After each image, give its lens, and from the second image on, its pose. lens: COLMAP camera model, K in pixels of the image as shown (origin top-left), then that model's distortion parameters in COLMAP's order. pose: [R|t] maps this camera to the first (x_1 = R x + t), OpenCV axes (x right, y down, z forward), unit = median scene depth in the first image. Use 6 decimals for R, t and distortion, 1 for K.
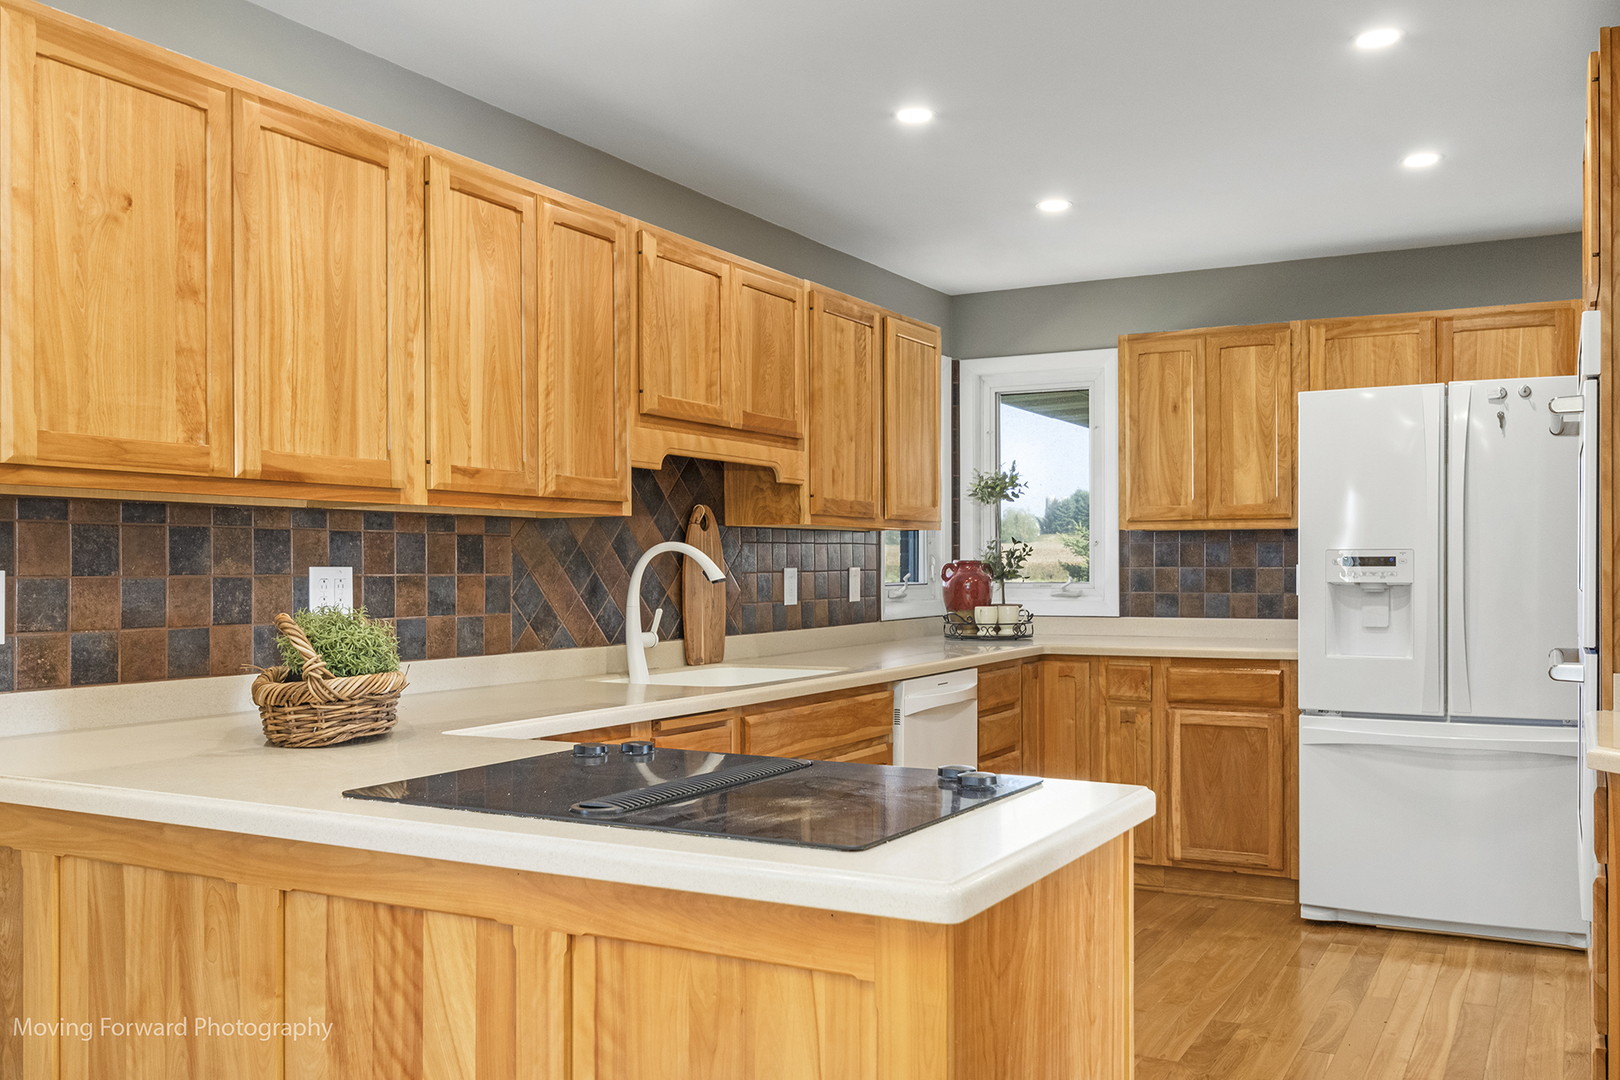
lens RADIAL K [[1454.0, 0, 810.8], [0, 1454.0, 548.6], [0, 0, 1]] dist [-0.007713, 0.004009]
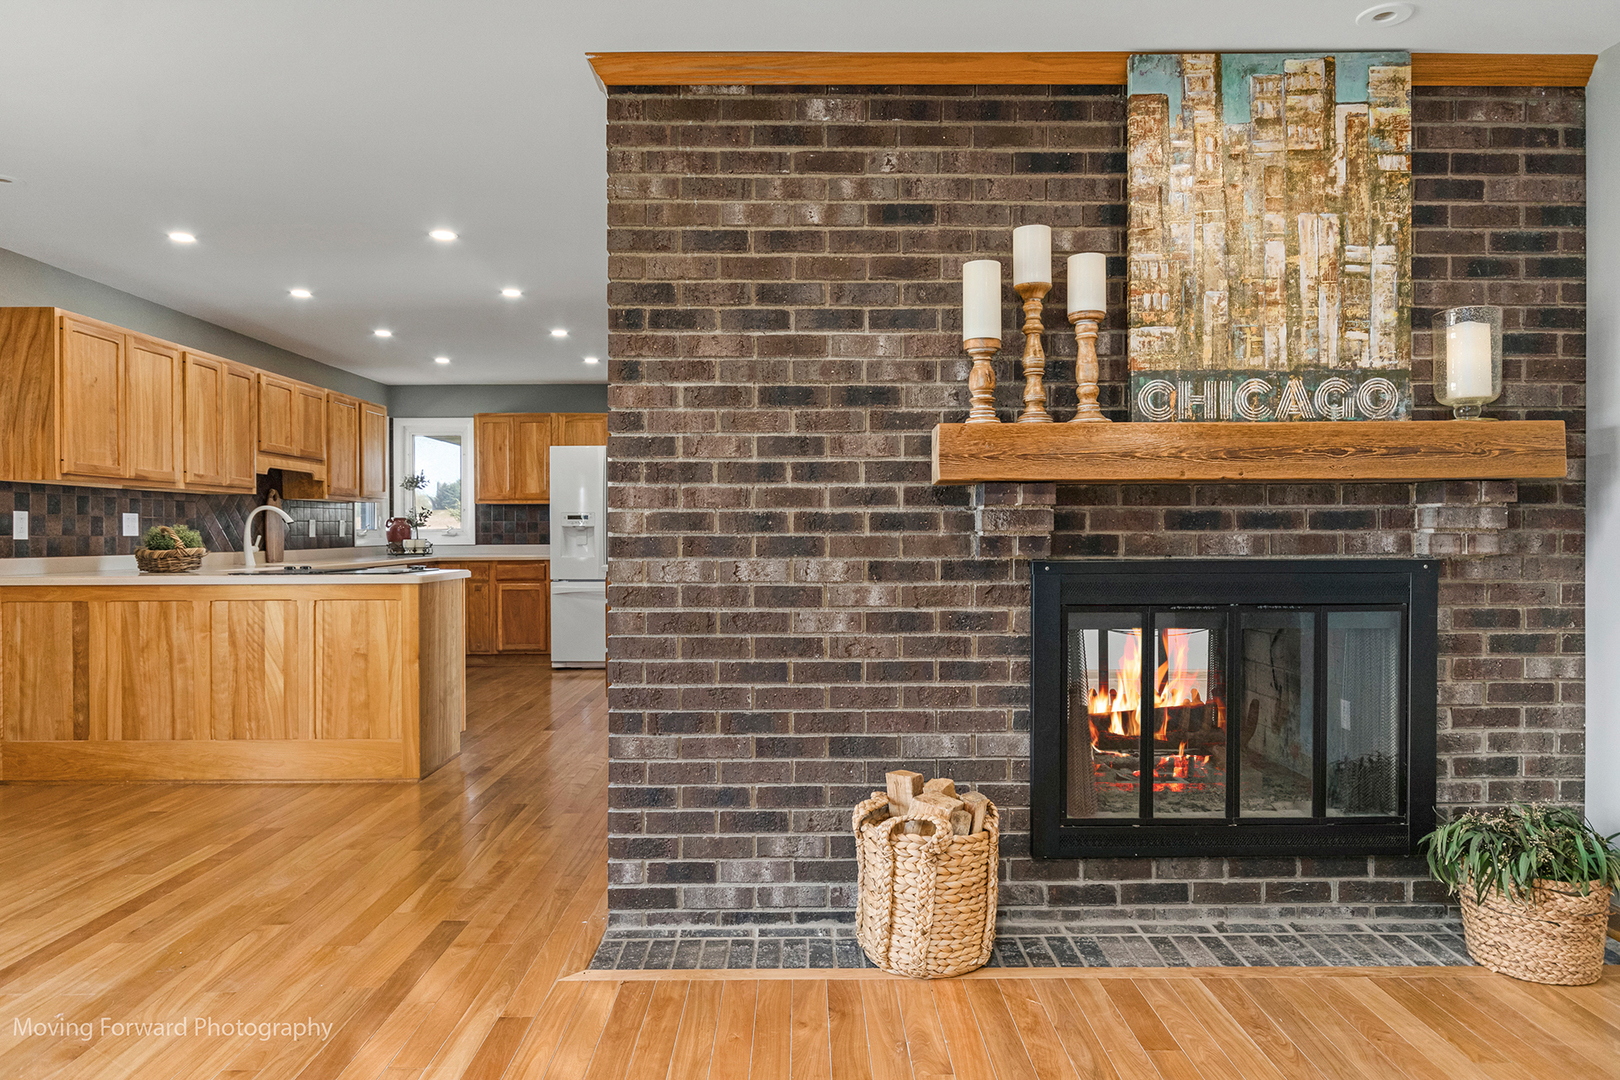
lens RADIAL K [[1075.2, 0, 815.5], [0, 1075.2, 542.6], [0, 0, 1]] dist [0.001380, -0.000519]
pose [[0.878103, -0.005233, 0.478443, -0.120038], [-0.004070, 0.999822, 0.018405, 0.015168], [-0.478454, -0.018109, 0.877926, -0.722090]]
